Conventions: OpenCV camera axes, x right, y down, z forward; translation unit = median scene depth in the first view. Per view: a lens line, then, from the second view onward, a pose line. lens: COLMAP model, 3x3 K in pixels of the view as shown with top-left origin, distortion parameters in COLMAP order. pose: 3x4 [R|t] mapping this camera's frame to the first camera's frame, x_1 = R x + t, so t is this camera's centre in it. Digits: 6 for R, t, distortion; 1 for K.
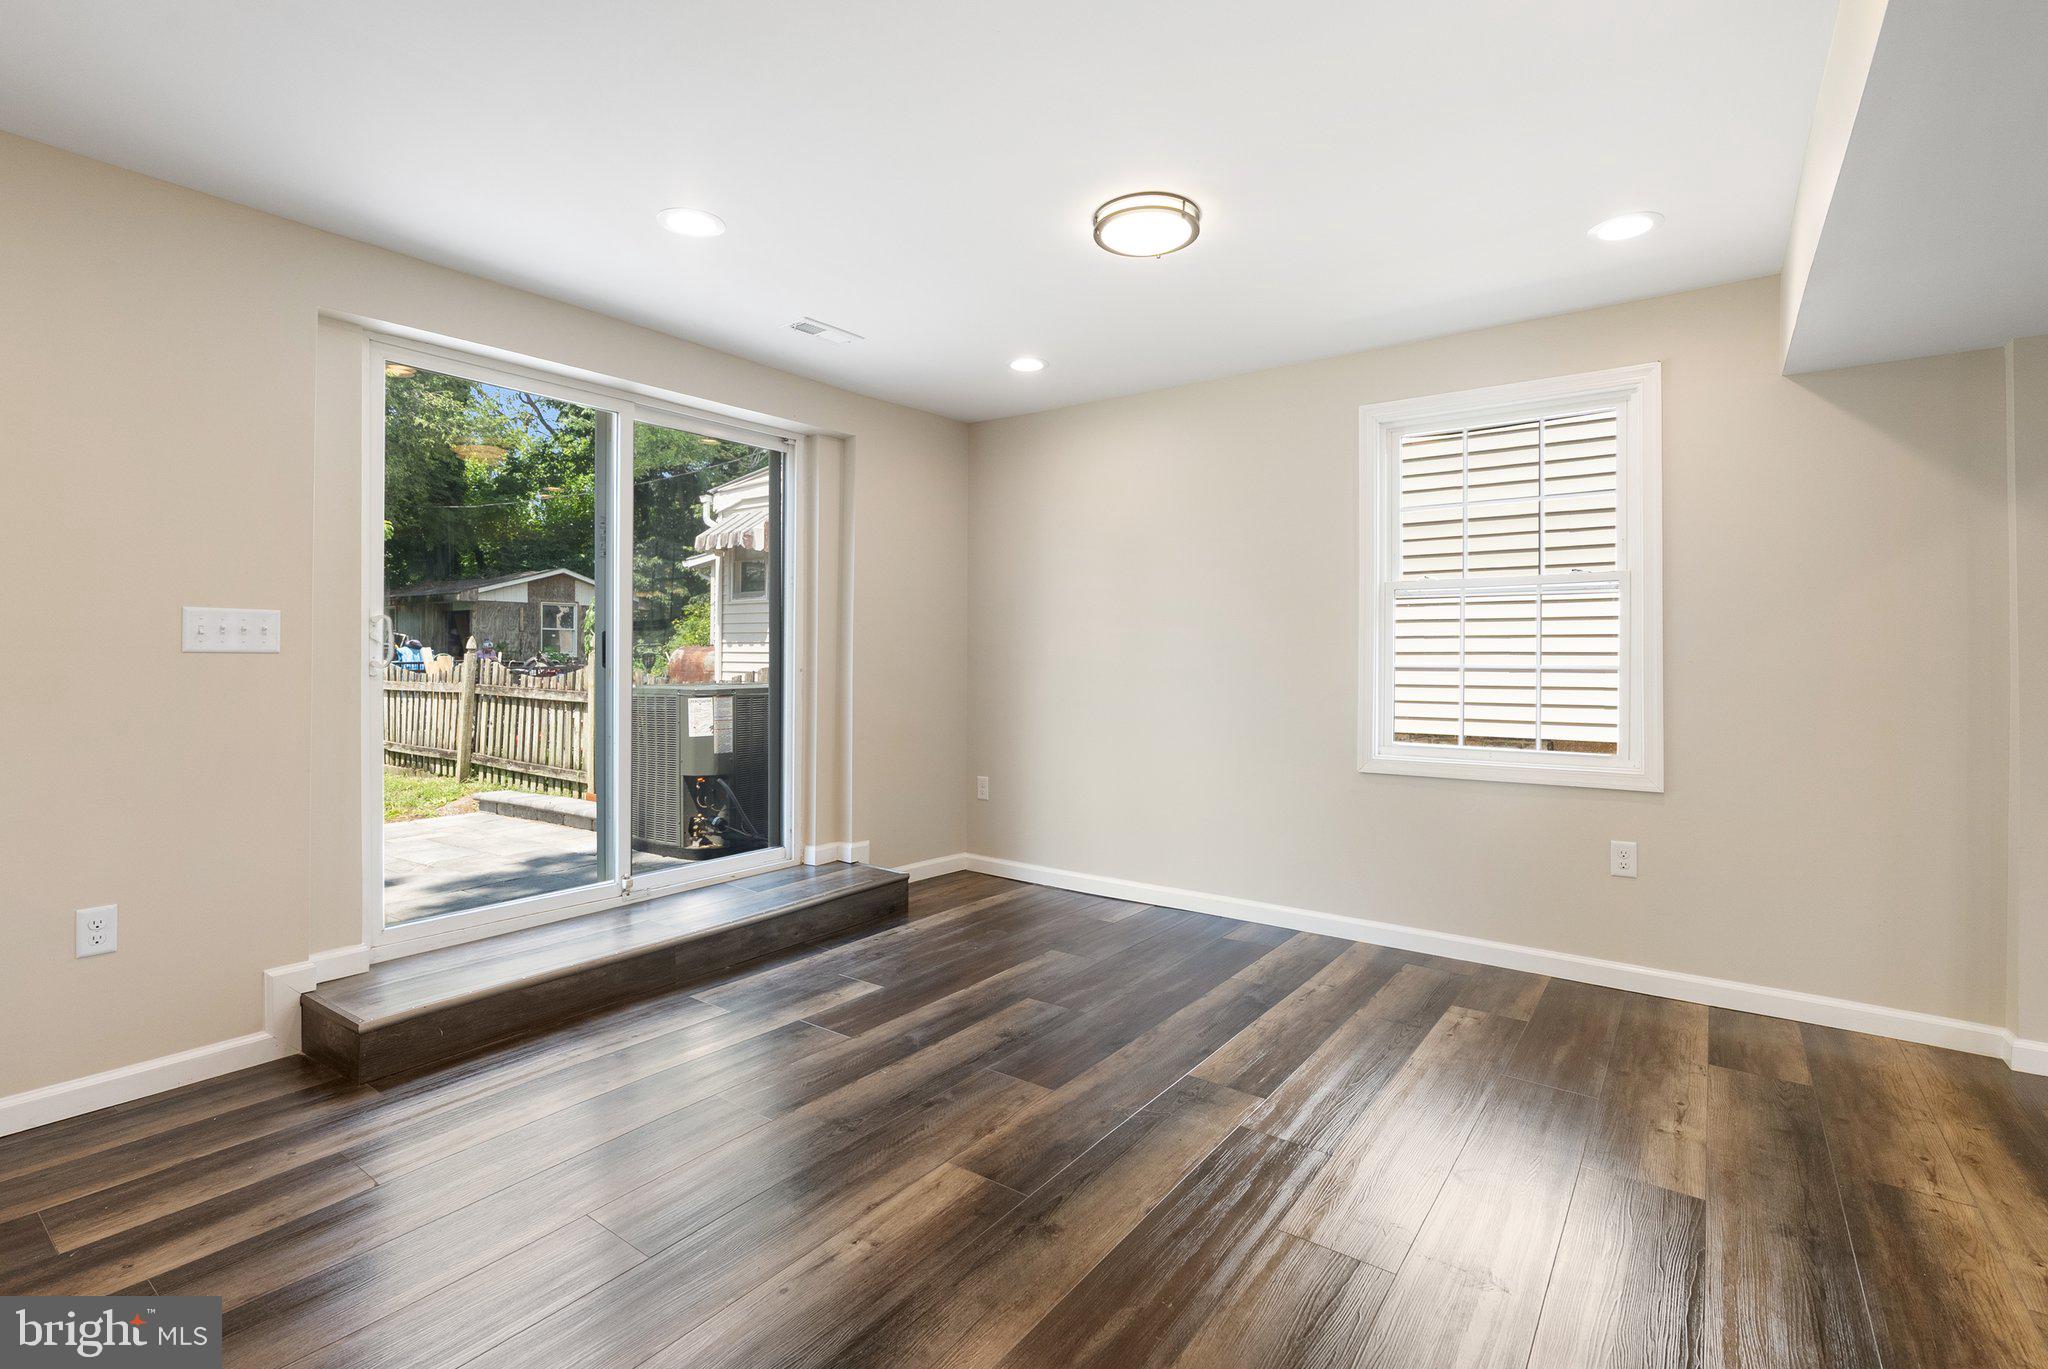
lens RADIAL K [[944.5, 0, 1000.2], [0, 944.5, 647.2], [0, 0, 1]] dist [-0.004578, 0.001688]
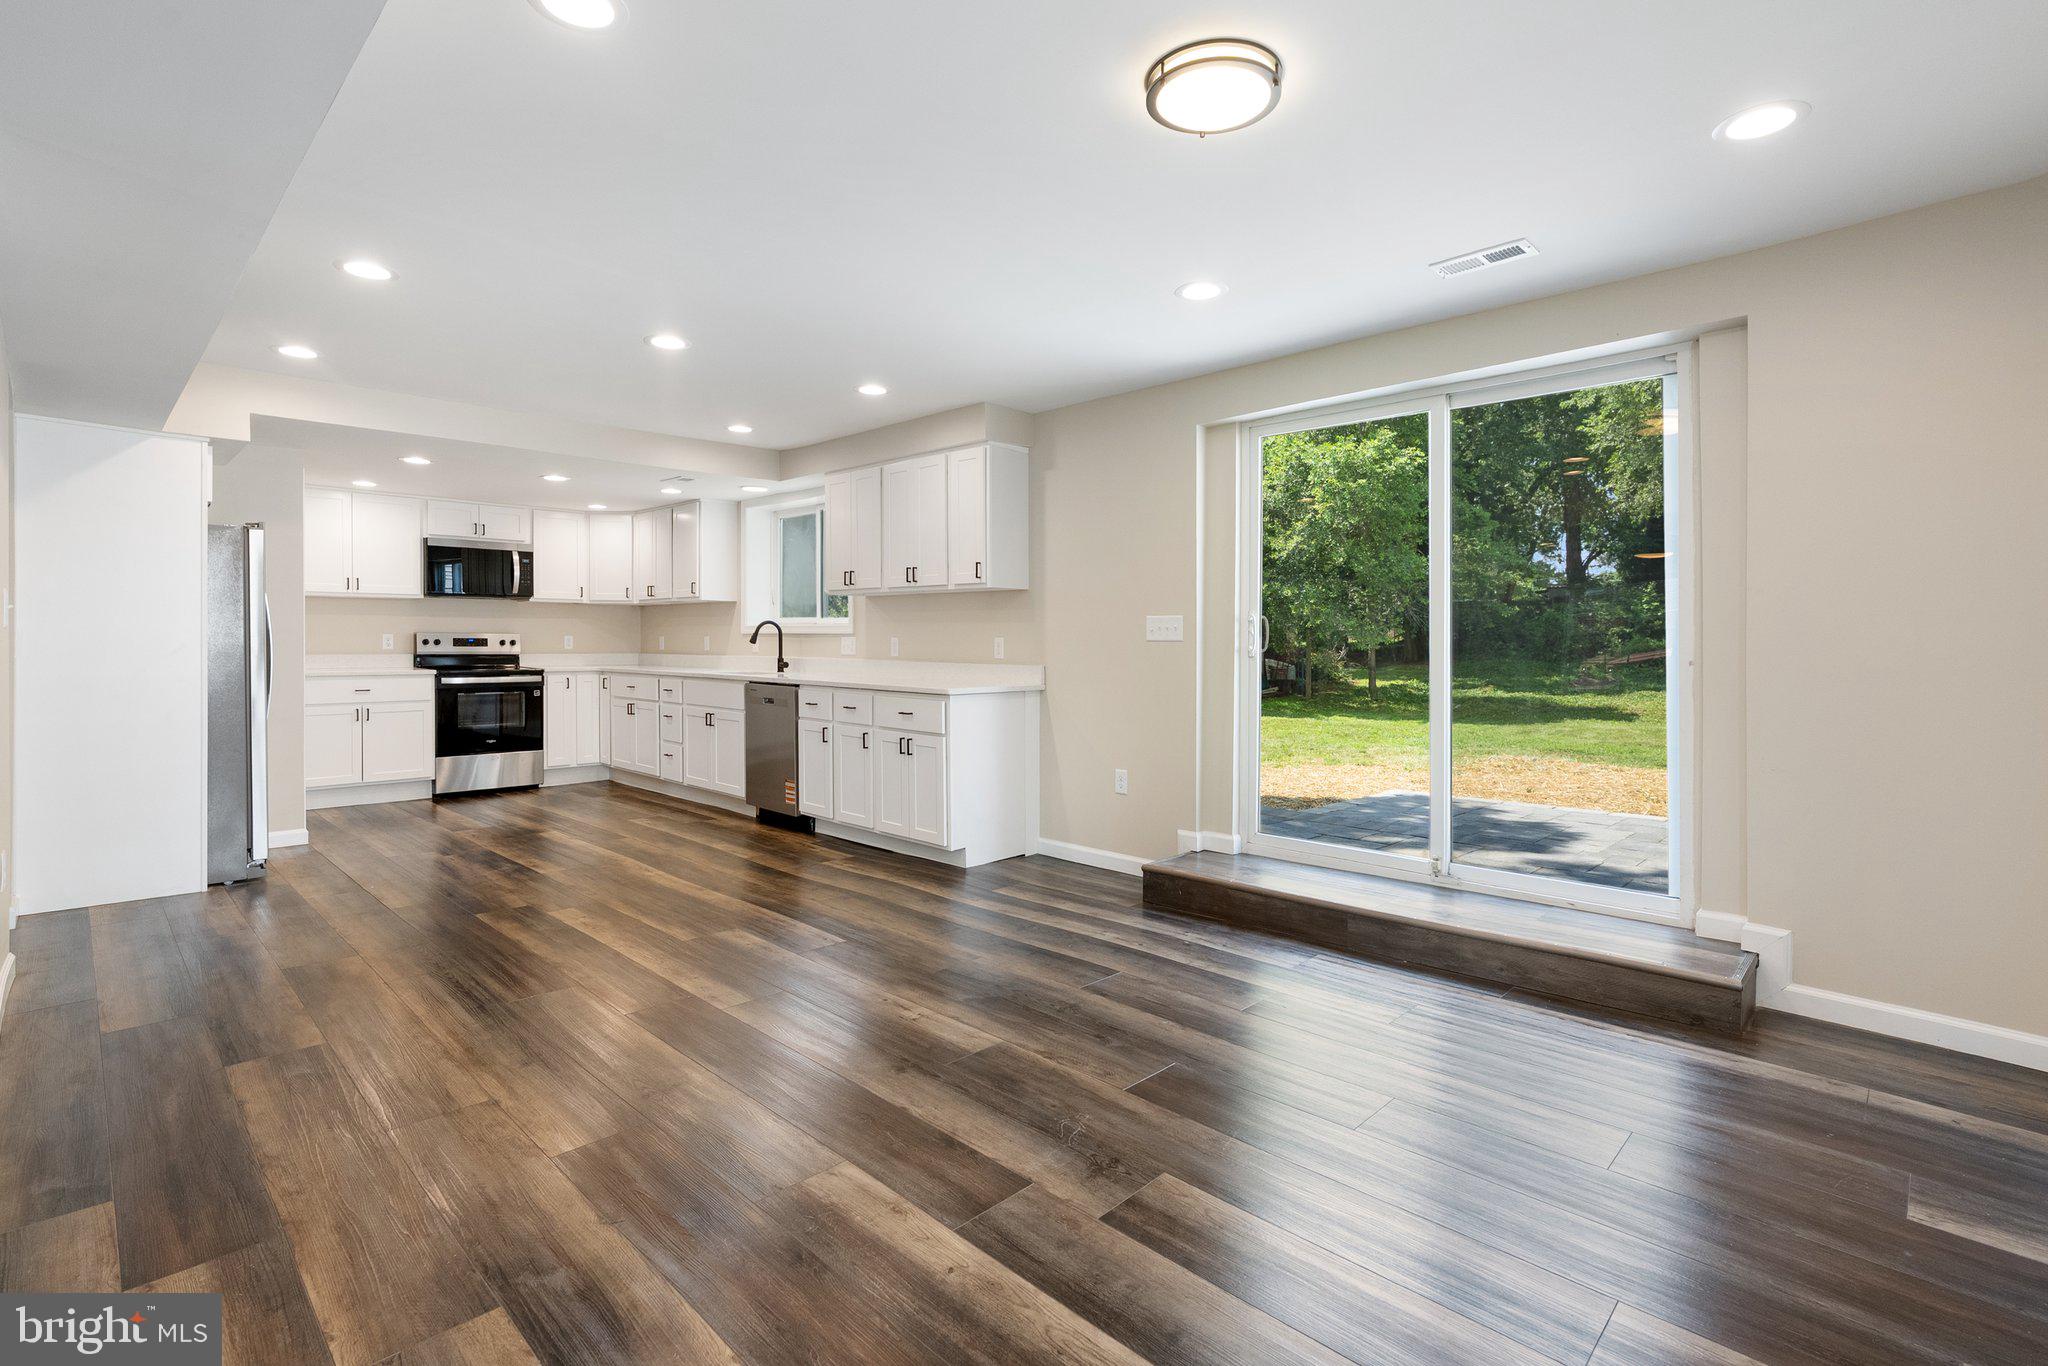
lens RADIAL K [[968.2, 0, 1024.6], [0, 968.2, 643.1], [0, 0, 1]] dist [-0.006215, -0.000404]
pose [[-0.136544, -0.003687, -0.990627, 0.989721], [0.005977, 0.999972, -0.004546, 0.015497], [0.990616, -0.006542, -0.136518, 0.975197]]
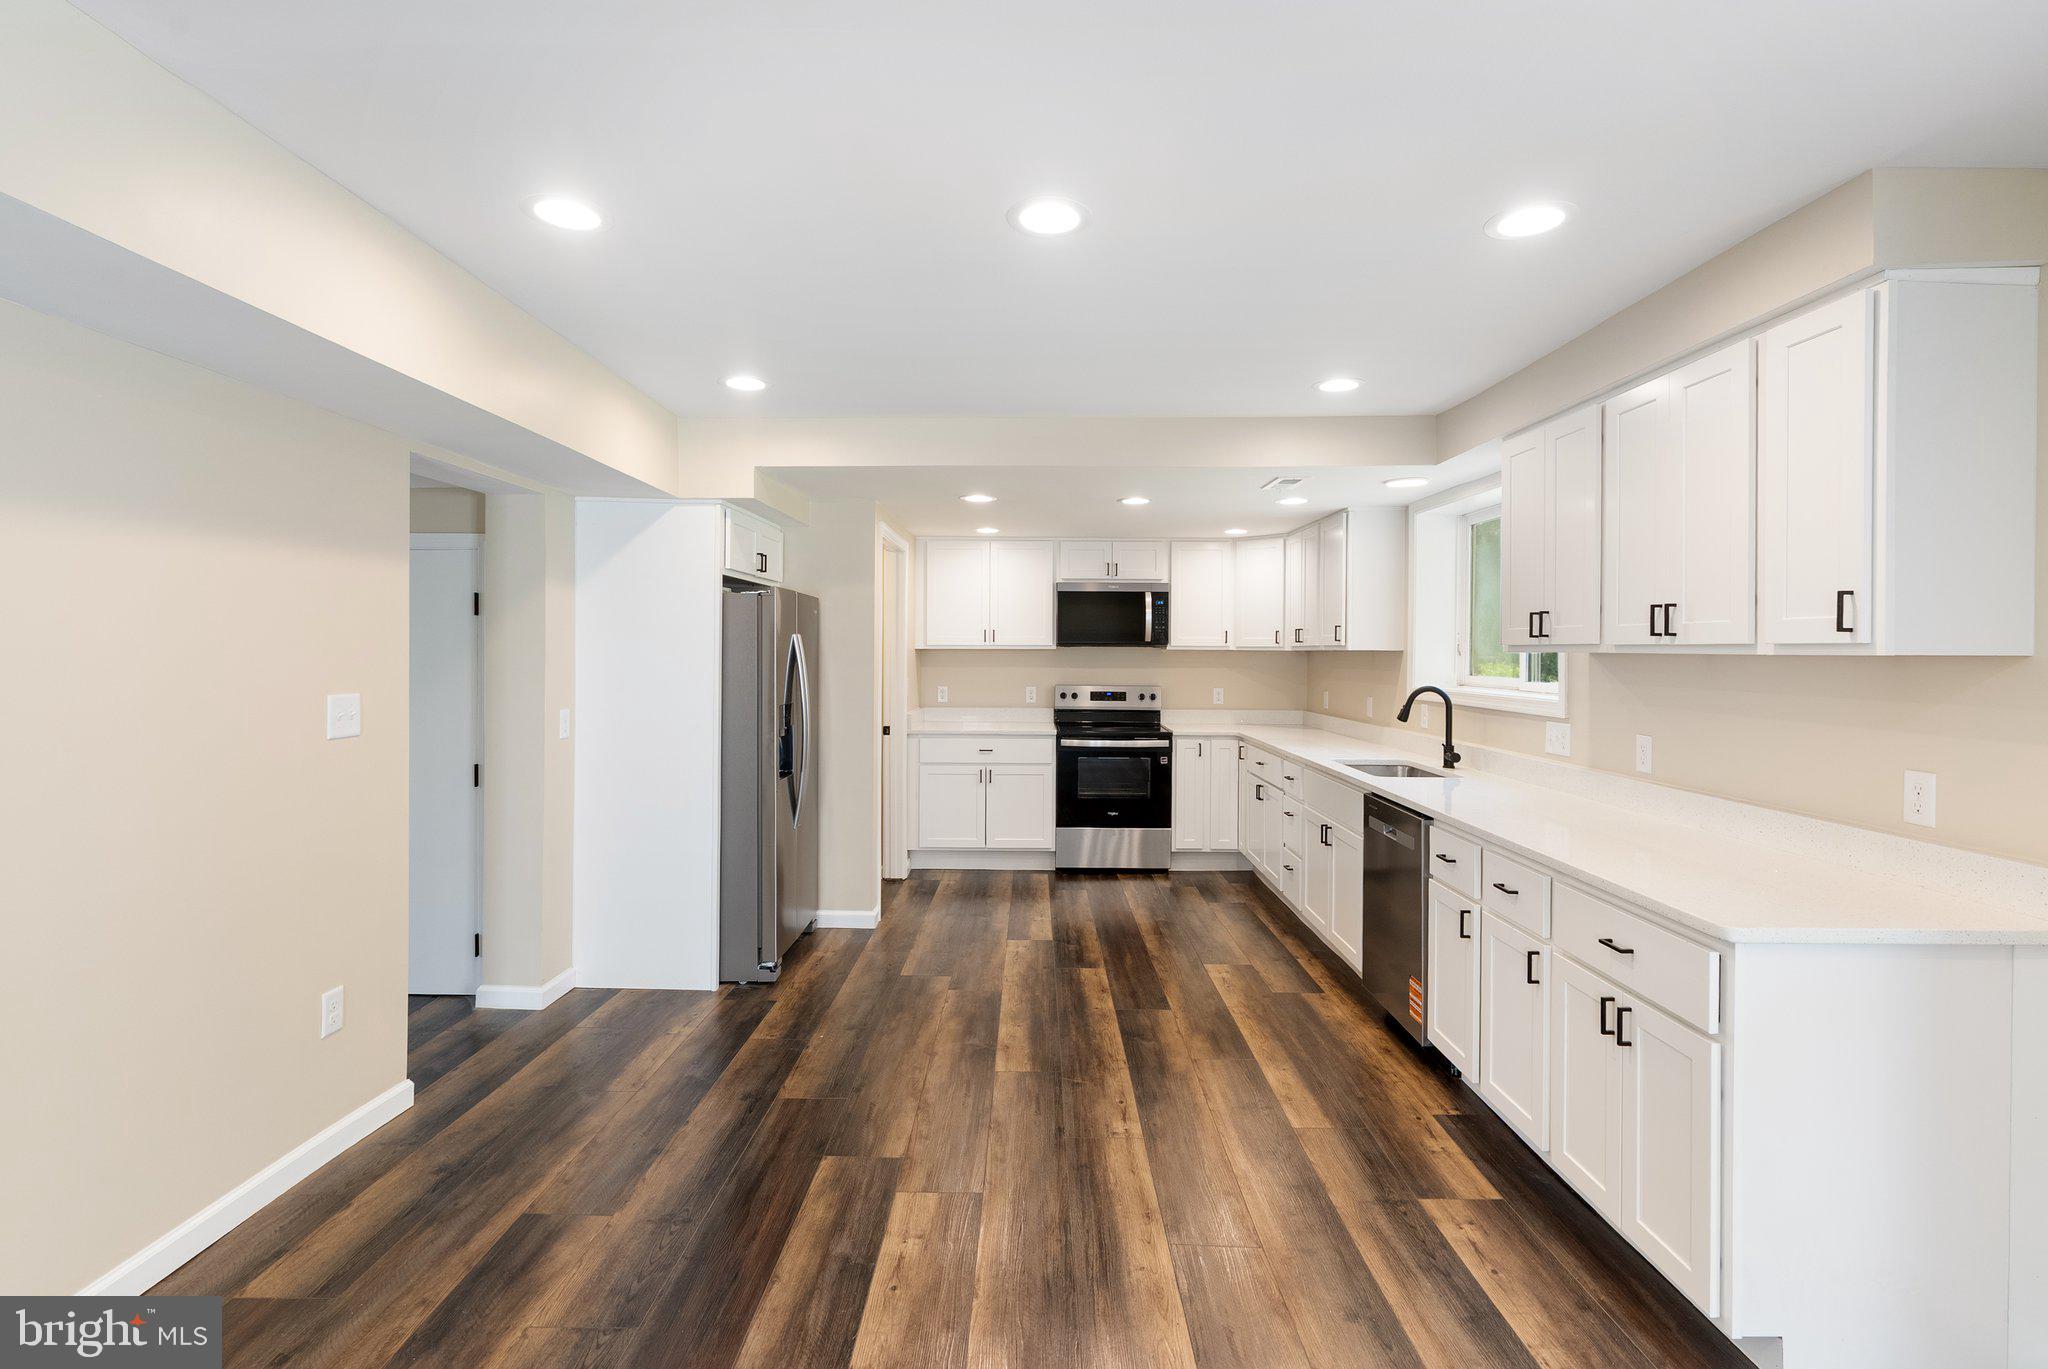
lens RADIAL K [[944.5, 0, 1009.6], [0, 944.5, 664.5], [0, 0, 1]] dist [-0.004578, 0.001688]
pose [[-0.811928, -0.004309, -0.583742, 0.036998], [-0.005871, 0.999982, 0.000786, -0.095891], [0.583728, 0.004065, -0.811939, 0.836010]]
